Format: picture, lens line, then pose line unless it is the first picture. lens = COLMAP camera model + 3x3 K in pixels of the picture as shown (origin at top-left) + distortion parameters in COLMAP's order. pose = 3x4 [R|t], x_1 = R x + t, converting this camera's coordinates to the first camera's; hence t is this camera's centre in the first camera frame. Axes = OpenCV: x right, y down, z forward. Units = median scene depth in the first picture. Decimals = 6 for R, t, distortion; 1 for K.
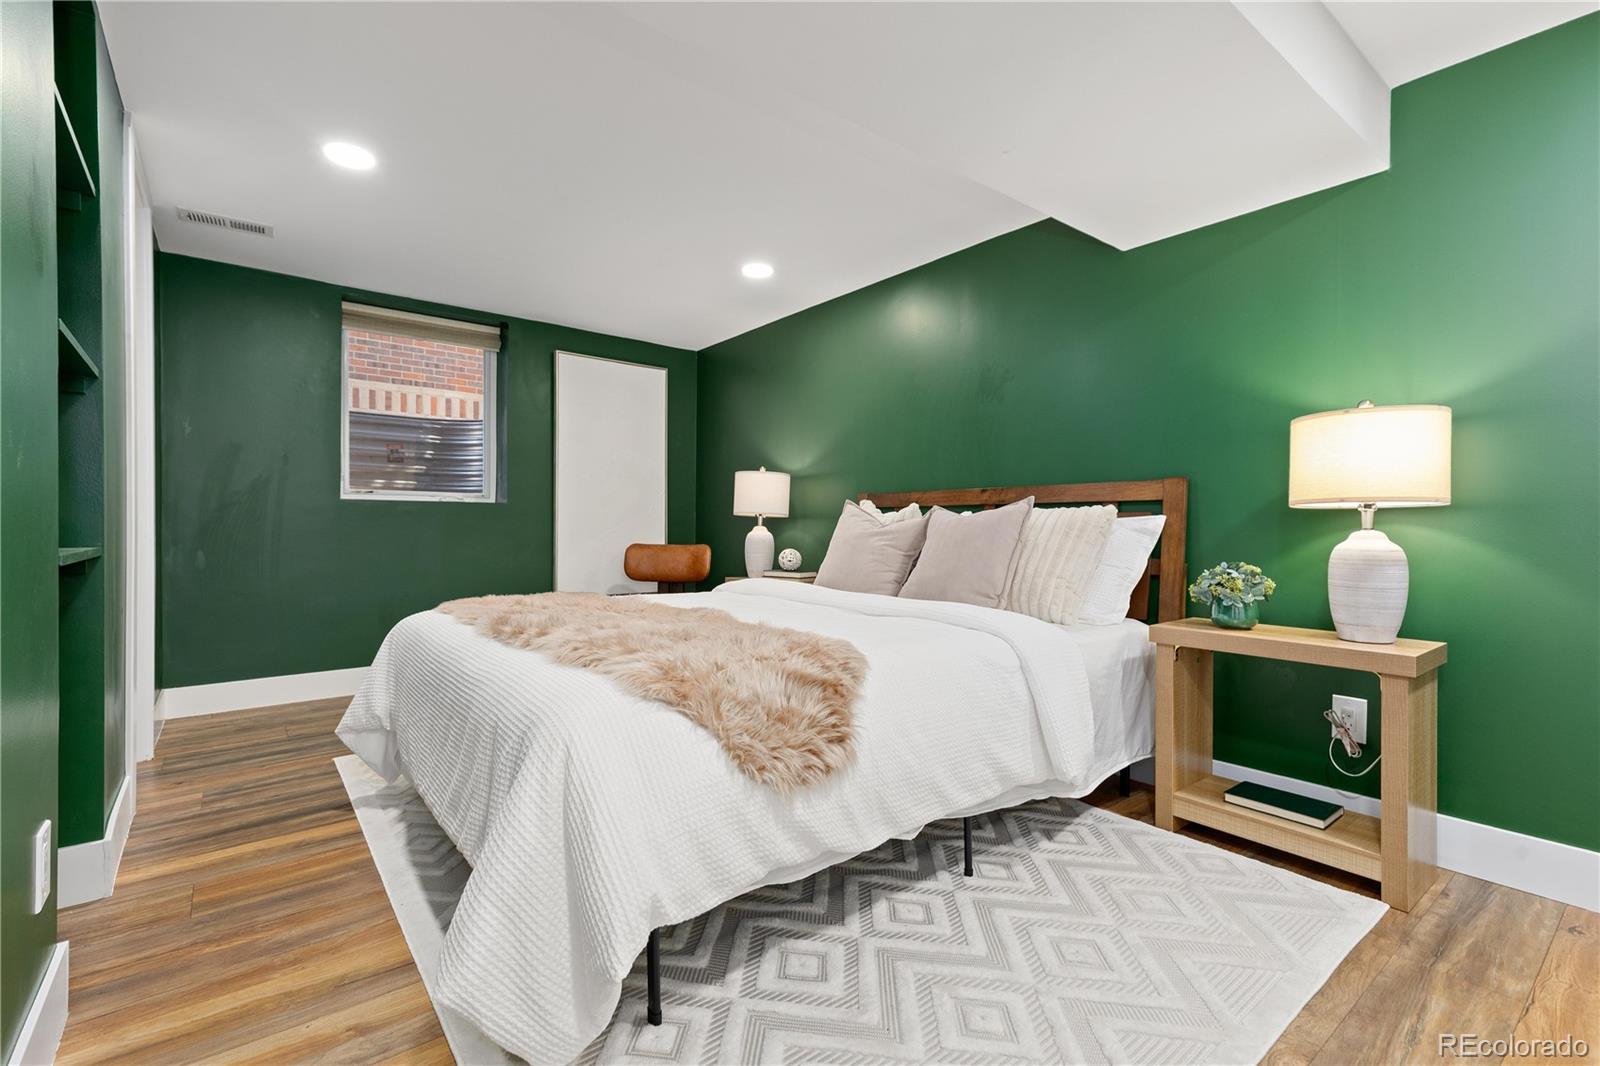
lens RADIAL K [[726.3, 0, 800.0], [0, 726.3, 529.1], [0, 0, 1]] dist [0.007984, -0.001340]
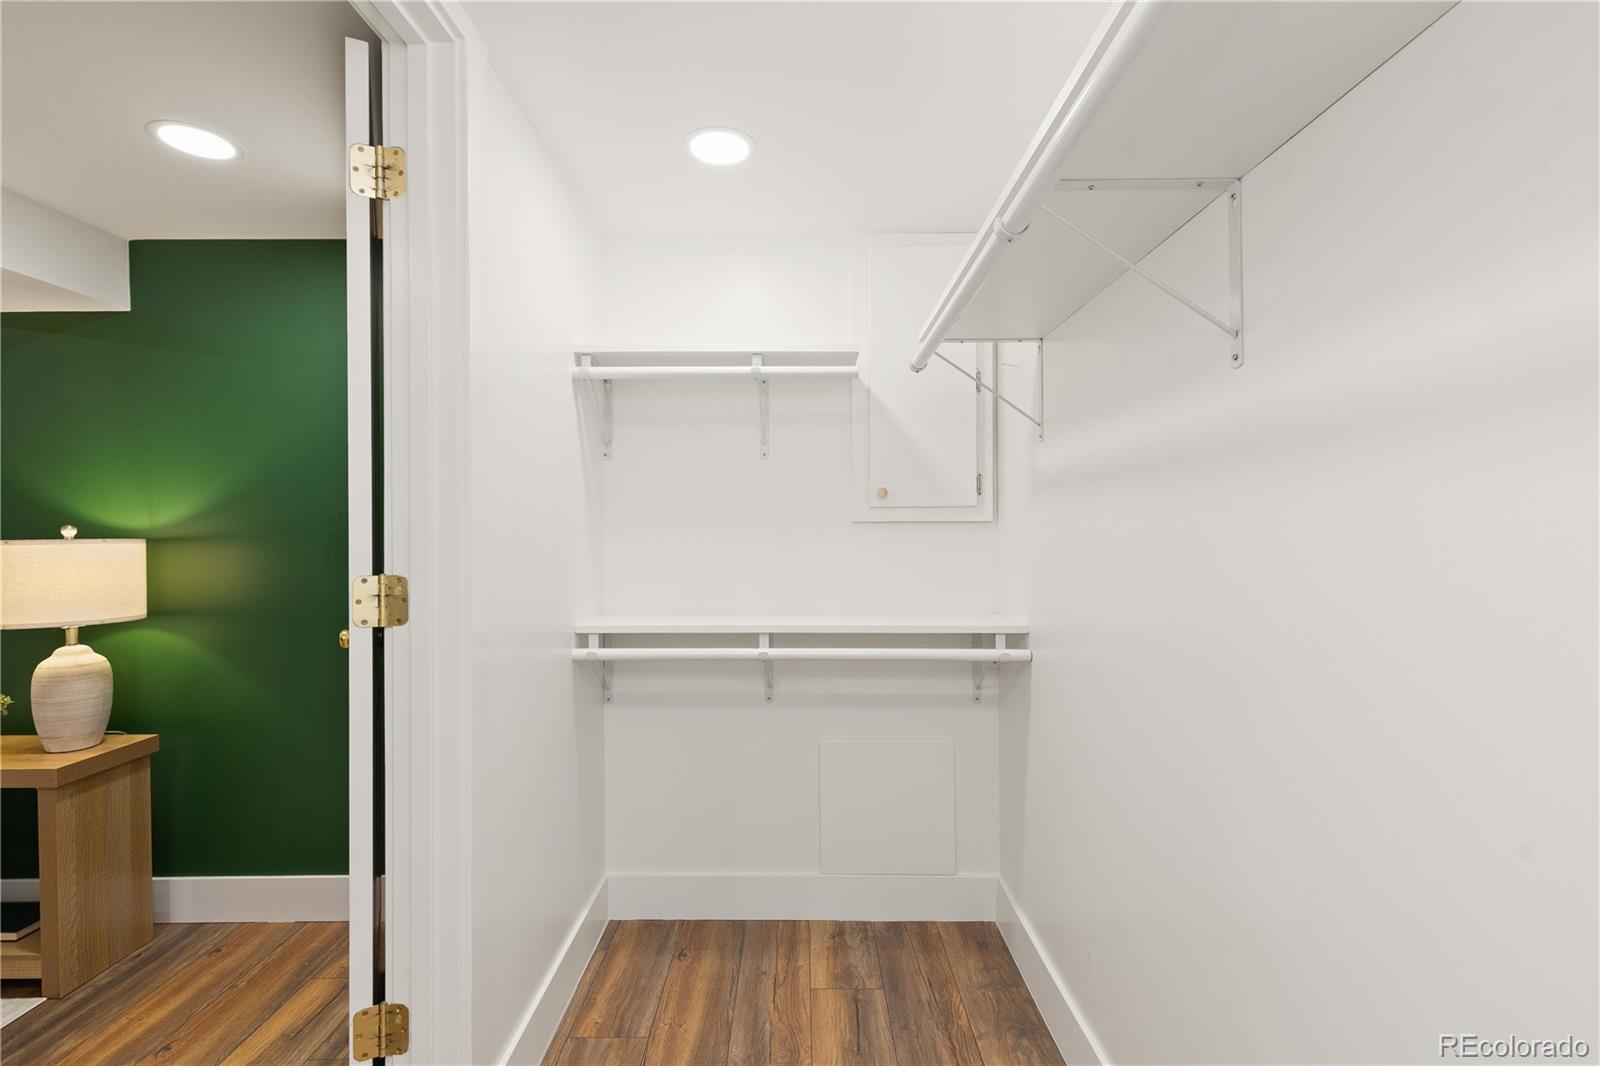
lens RADIAL K [[726.3, 0, 800.0], [0, 726.3, 523.6], [0, 0, 1]] dist [0.007984, -0.001340]
pose [[0.617892, -0.023128, 0.785923, 0.601993], [0.028181, 0.999576, 0.007259, -0.159602], [-0.785758, 0.017663, 0.618282, -0.535643]]
